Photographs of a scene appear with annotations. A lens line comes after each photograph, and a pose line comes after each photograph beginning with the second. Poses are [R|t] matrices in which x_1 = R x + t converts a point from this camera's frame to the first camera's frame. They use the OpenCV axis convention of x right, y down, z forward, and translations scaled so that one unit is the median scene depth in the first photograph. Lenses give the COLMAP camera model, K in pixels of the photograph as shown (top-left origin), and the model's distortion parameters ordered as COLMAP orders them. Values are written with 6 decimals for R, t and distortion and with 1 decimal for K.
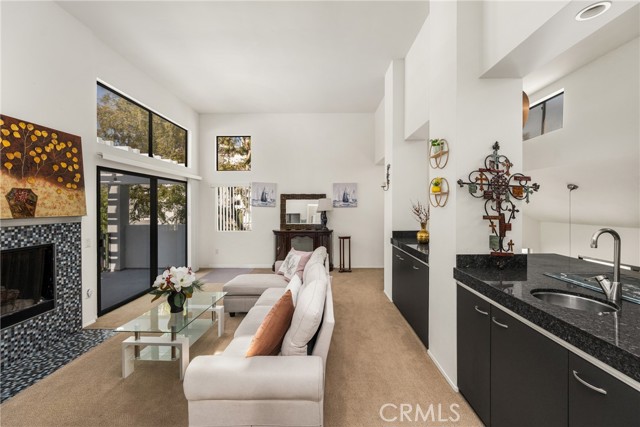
lens RADIAL K [[255.4, 0, 318.5], [0, 255.4, 207.4], [0, 0, 1]] dist [0.000546, -0.000106]
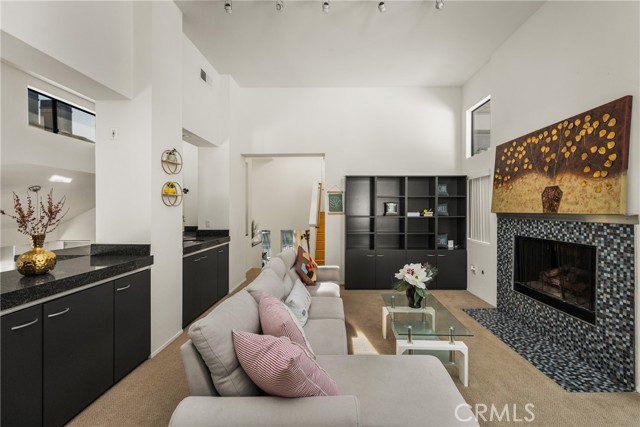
lens RADIAL K [[255.4, 0, 323.0], [0, 255.4, 208.7], [0, 0, 1]] dist [0.000546, -0.000106]
pose [[-0.999982, 0.002408, -0.005559, -0.155315], [0.002410, 0.999997, -0.000221, 0.017347], [0.005558, -0.000234, -0.999985, 1.865703]]
